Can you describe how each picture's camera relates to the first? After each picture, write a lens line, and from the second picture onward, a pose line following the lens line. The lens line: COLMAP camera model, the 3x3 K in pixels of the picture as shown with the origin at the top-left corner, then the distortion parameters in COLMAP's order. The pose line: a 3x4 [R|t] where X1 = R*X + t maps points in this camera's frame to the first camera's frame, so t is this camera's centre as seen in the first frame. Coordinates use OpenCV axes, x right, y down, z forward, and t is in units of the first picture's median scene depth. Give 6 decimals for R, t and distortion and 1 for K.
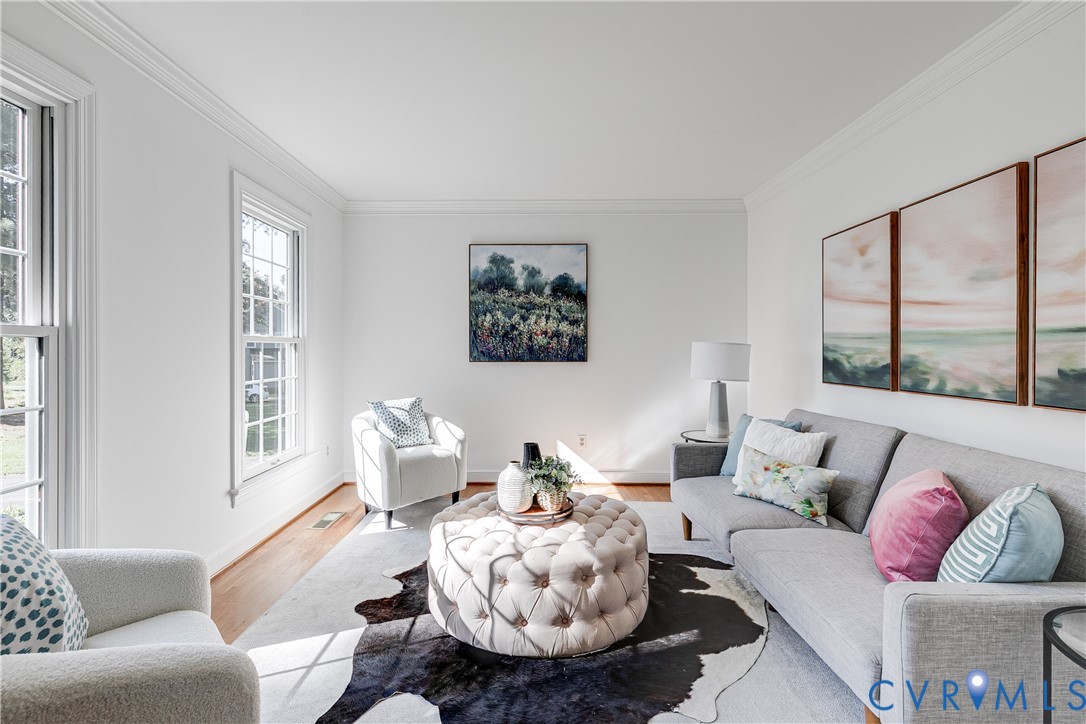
lens RADIAL K [[497.5, 0, 528.1], [0, 497.5, 353.5], [0, 0, 1]] dist [0.003212, -0.000285]
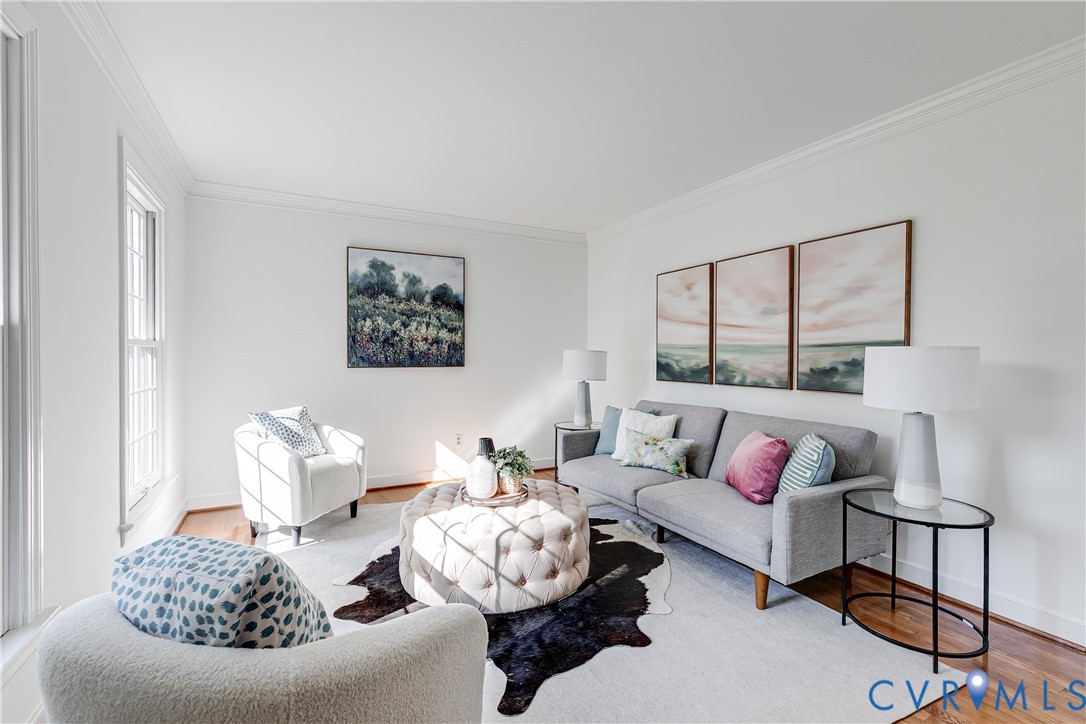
lens RADIAL K [[491.7, 0, 547.8], [0, 491.7, 364.4], [0, 0, 1]] dist [0.008440, -0.000808]
pose [[0.880128, -0.006546, 0.474691, -0.419032], [0.000811, 0.999924, 0.012286, -0.002241], [-0.474735, -0.010428, 0.880067, -0.059449]]
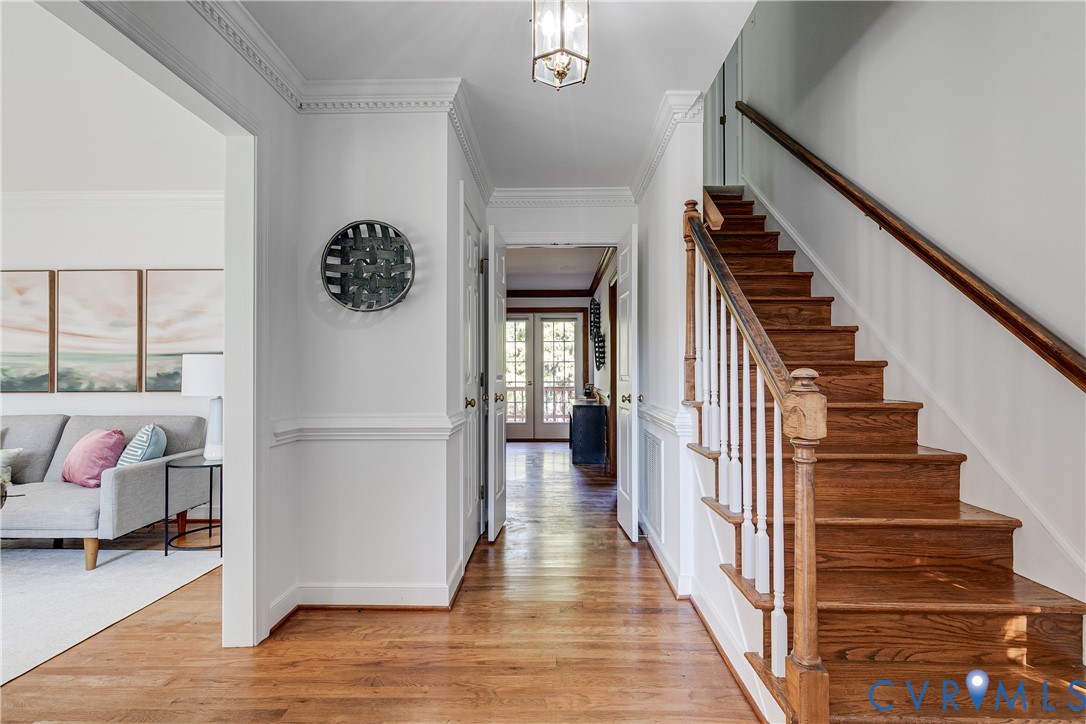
lens RADIAL K [[491.7, 0, 547.8], [0, 491.7, 364.4], [0, 0, 1]] dist [0.008440, -0.000808]
pose [[0.014880, 0.013641, 0.999796, -0.761467], [0.011813, 0.999835, -0.013817, 0.032069], [-0.999820, 0.012016, 0.014717, -0.521127]]
